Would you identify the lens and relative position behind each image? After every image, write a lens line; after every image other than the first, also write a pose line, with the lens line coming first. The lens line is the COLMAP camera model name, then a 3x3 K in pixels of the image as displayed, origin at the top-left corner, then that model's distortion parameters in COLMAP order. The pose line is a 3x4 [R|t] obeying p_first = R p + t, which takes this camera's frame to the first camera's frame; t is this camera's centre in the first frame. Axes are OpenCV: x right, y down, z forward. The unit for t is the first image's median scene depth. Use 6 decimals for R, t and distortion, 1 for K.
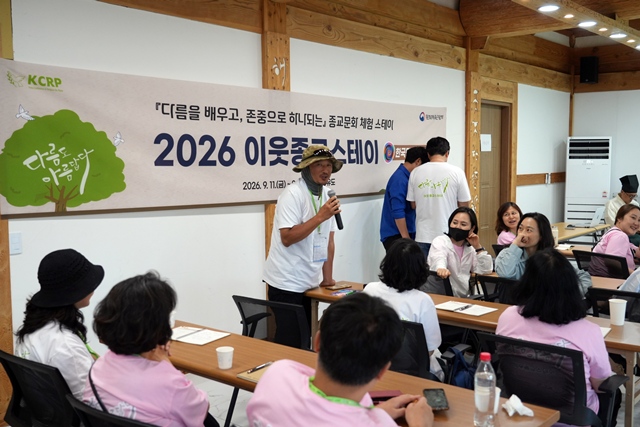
lens RADIAL K [[689.6, 0, 320.0], [0, 689.6, 213.5], [0, 0, 1]] dist [0.028746, -0.003354]
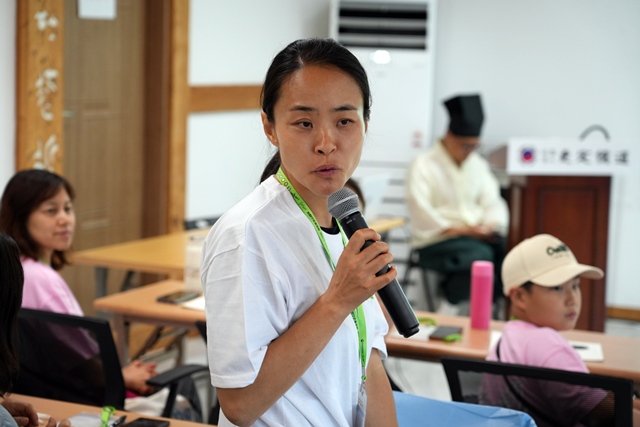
lens RADIAL K [[1437.8, 0, 320.0], [0, 1437.8, 213.5], [0, 0, 1]] dist [0.023760, 0.474951]
pose [[0.967664, 0.005426, 0.252183, 0.254132], [-0.014595, 0.999298, 0.034502, -0.021773], [-0.251818, -0.037067, 0.967064, 0.350556]]
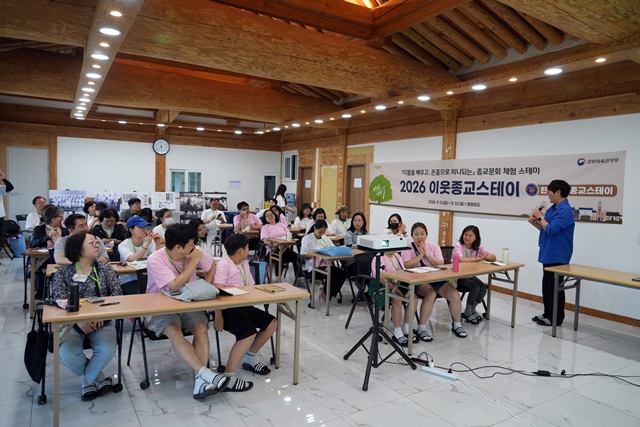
lens RADIAL K [[427.2, 0, 320.0], [0, 427.2, 213.5], [0, 0, 1]] dist [-0.037363, 0.019845]
pose [[-0.311945, 0.055444, -0.948481, 1.348456], [-0.102719, 0.990476, 0.091682, -0.092033], [0.944531, 0.126026, -0.303279, 1.051571]]
